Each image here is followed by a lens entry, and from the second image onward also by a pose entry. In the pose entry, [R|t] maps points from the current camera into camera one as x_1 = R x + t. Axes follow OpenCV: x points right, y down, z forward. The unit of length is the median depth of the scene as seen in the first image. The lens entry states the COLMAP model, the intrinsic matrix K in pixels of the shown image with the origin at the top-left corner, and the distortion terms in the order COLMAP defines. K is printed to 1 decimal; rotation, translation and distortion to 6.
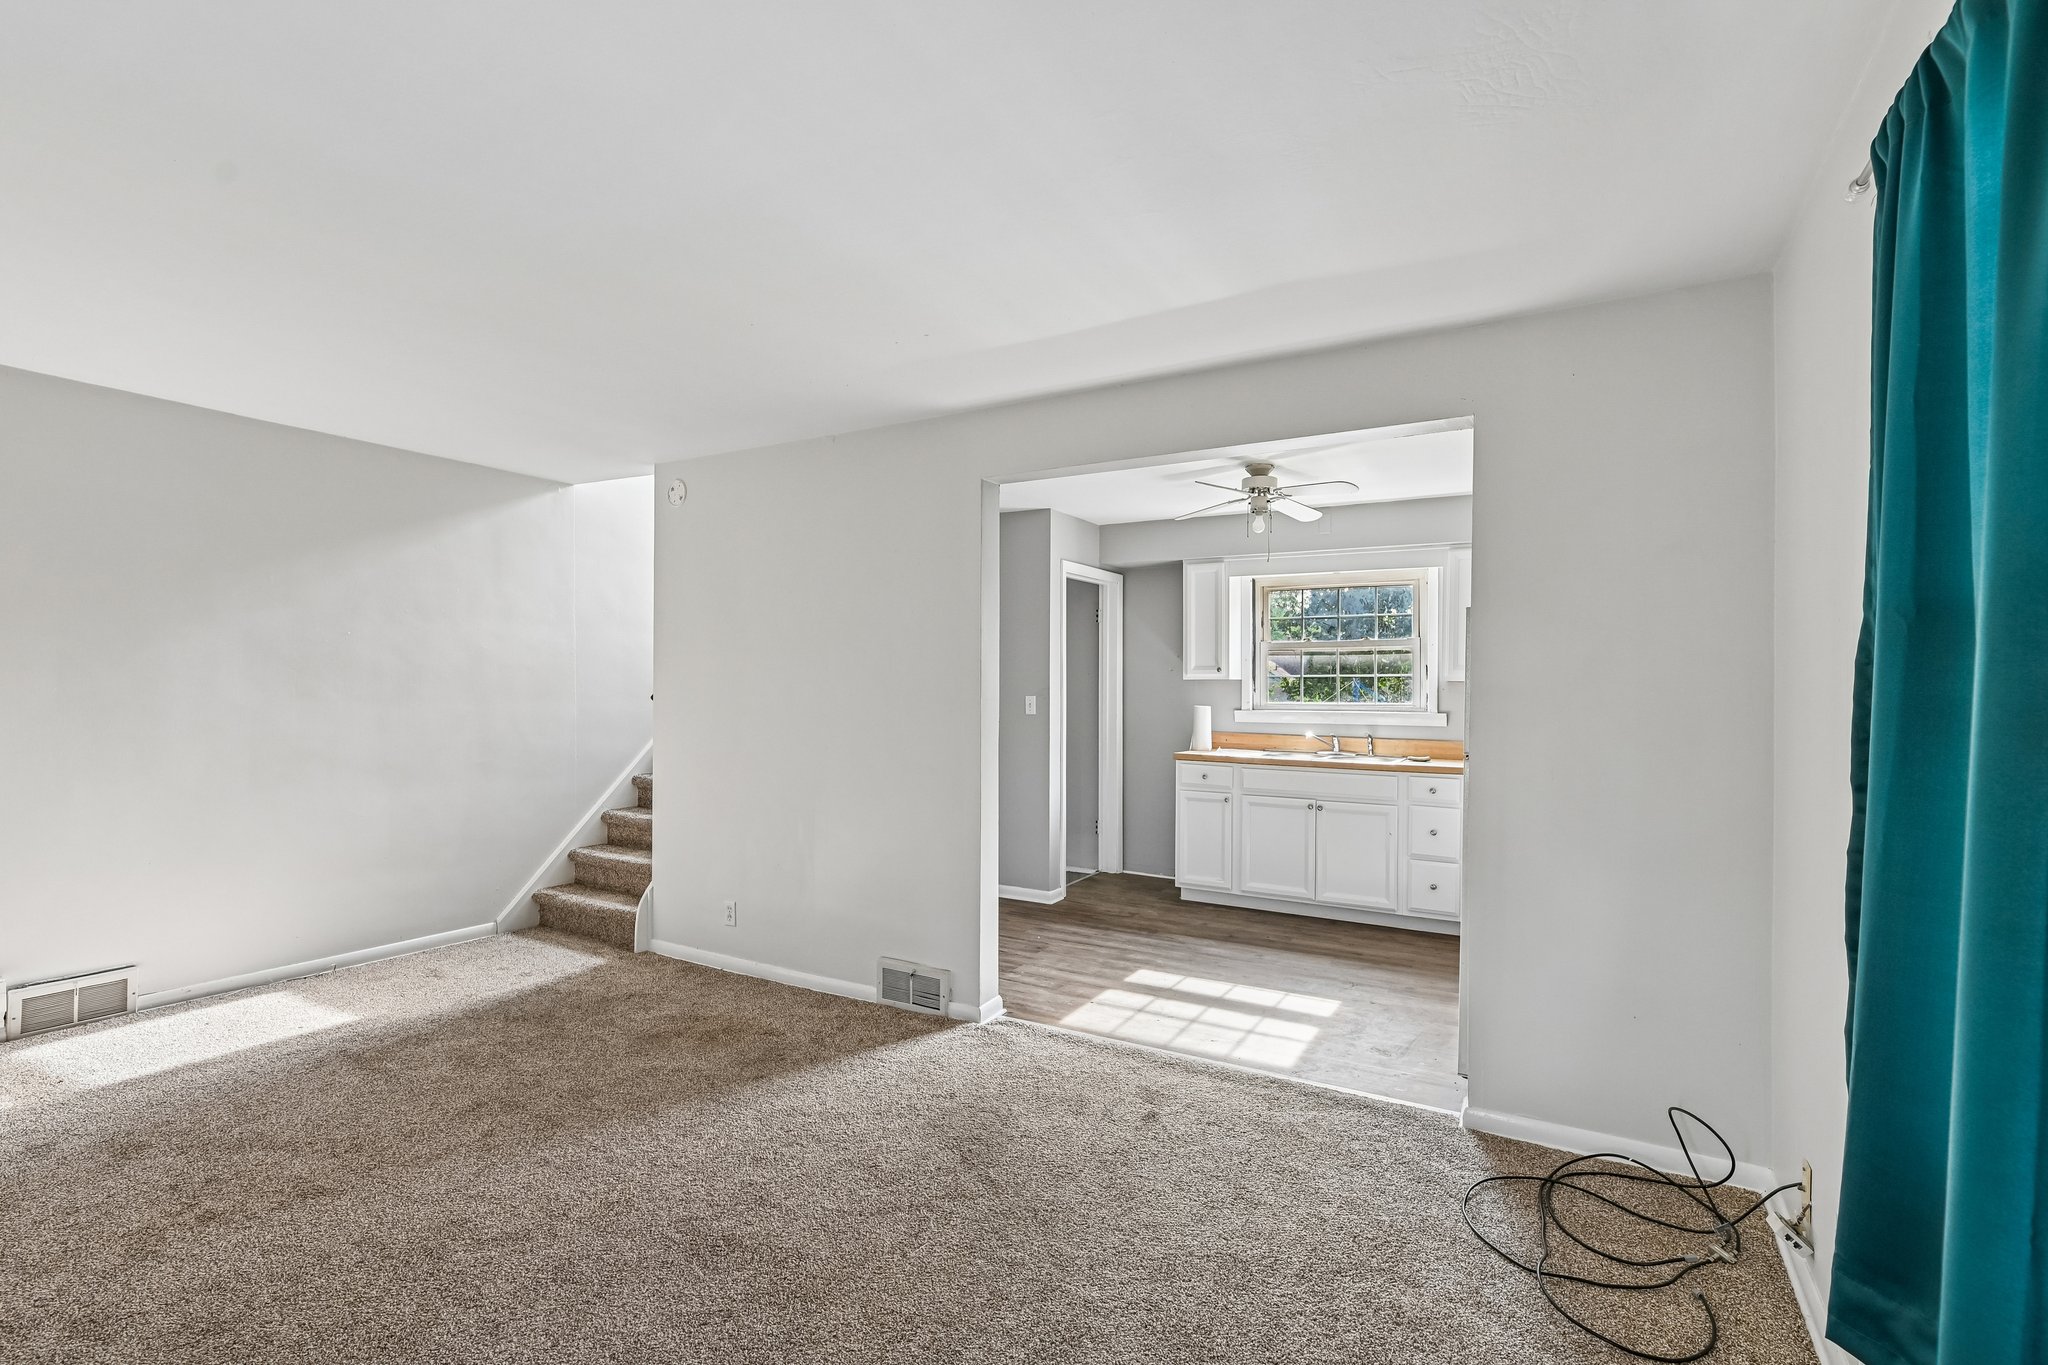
lens RADIAL K [[913.0, 0, 1028.5], [0, 913.0, 689.0], [0, 0, 1]] dist [-0.000587, -0.002613]
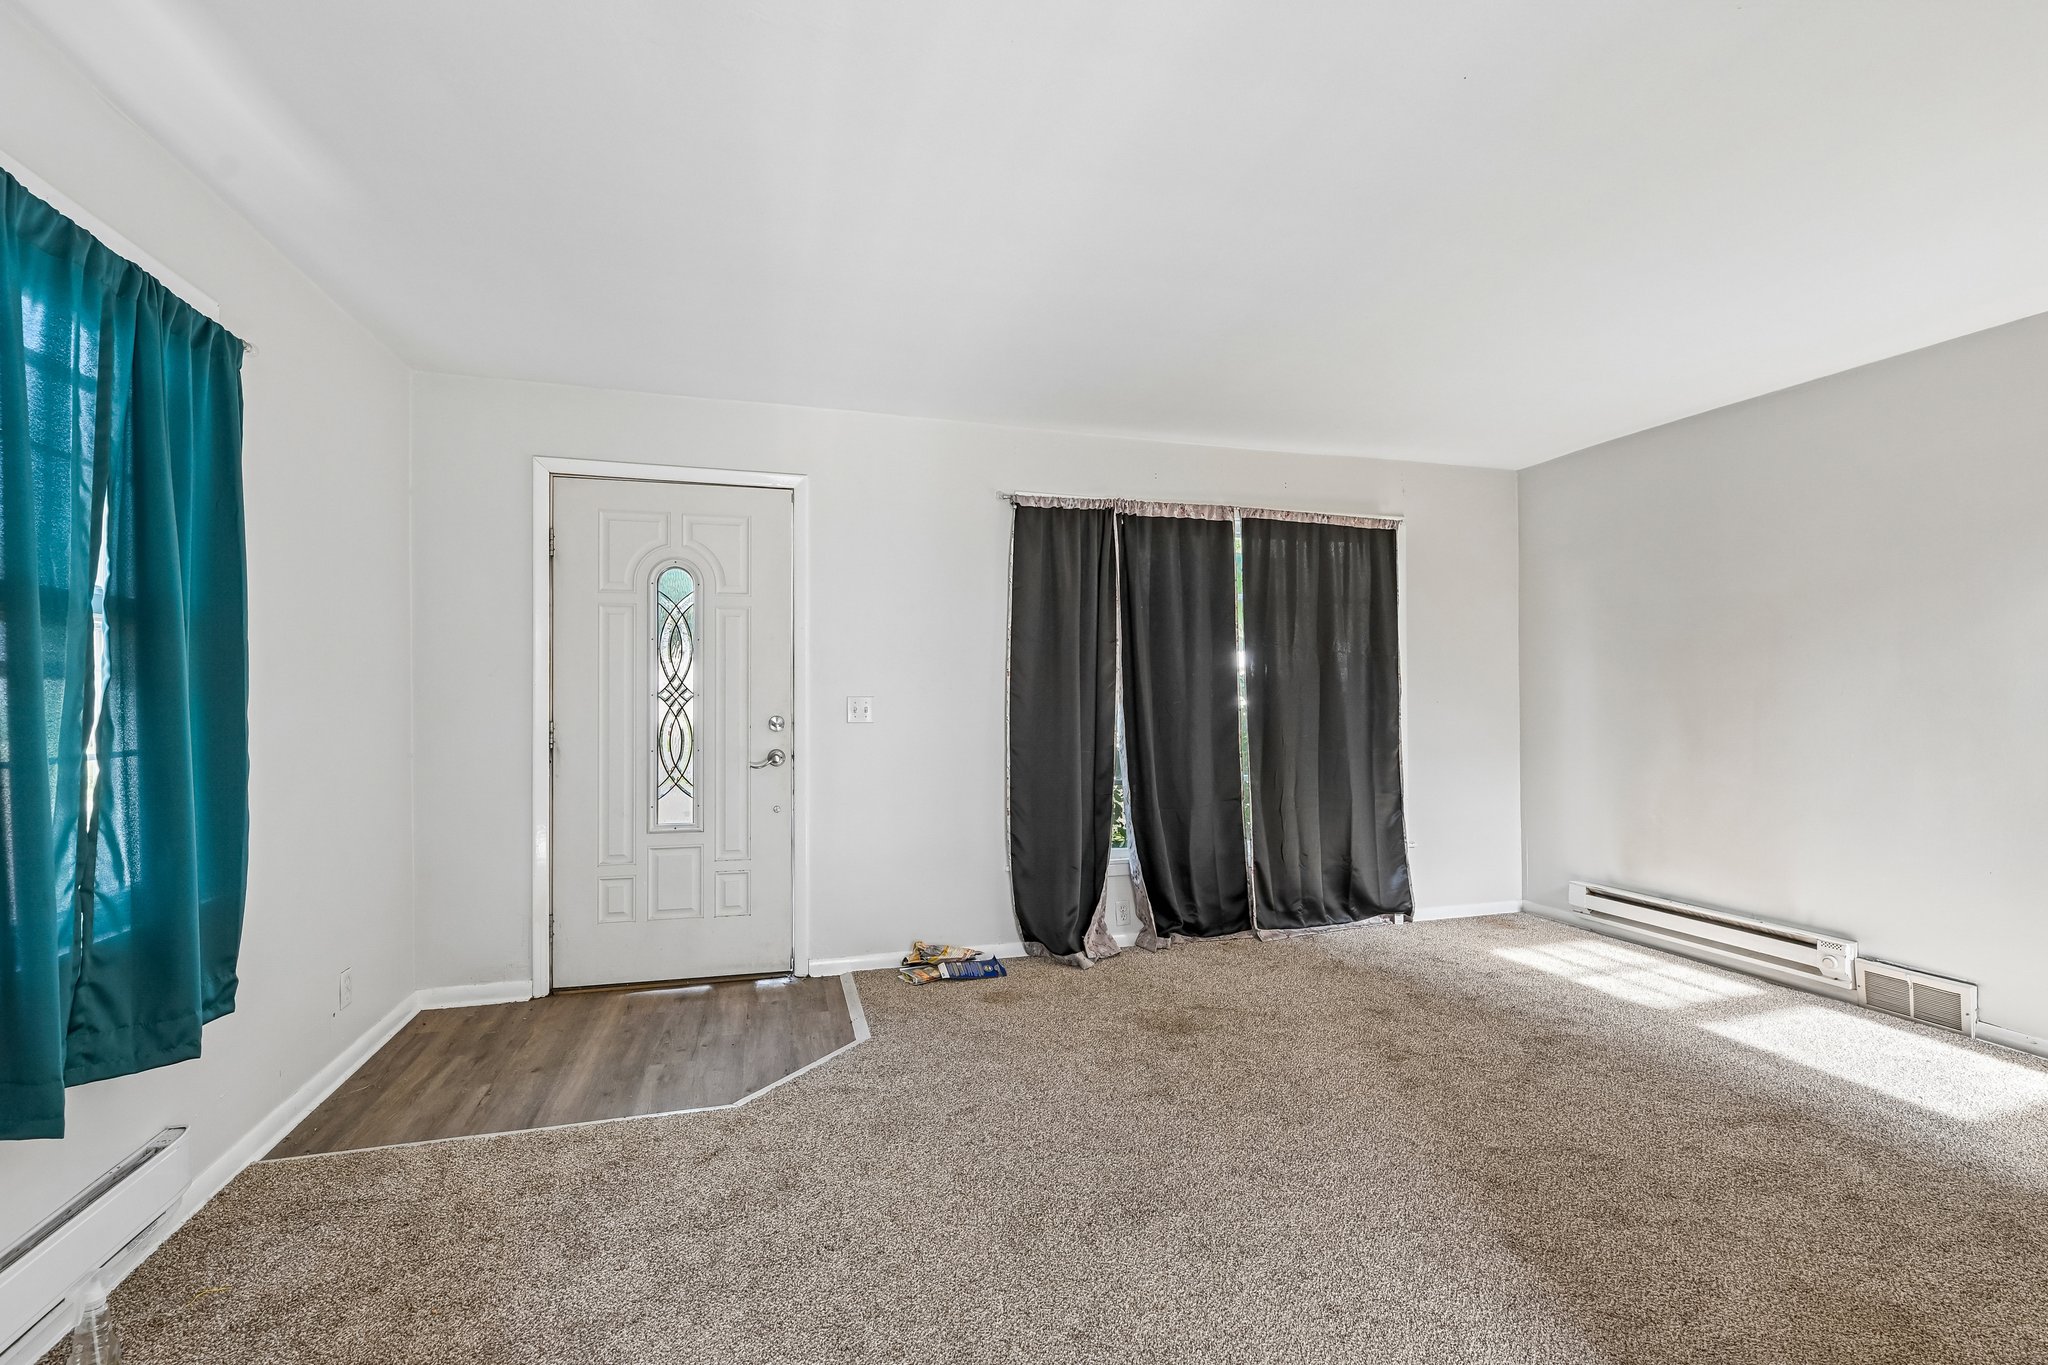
lens RADIAL K [[913.0, 0, 1028.5], [0, 913.0, 689.0], [0, 0, 1]] dist [-0.000587, -0.002613]
pose [[-0.685150, -0.005921, -0.728378, 0.308678], [0.000851, 0.999960, -0.008929, 0.027225], [0.728402, -0.006738, -0.685117, 1.011644]]
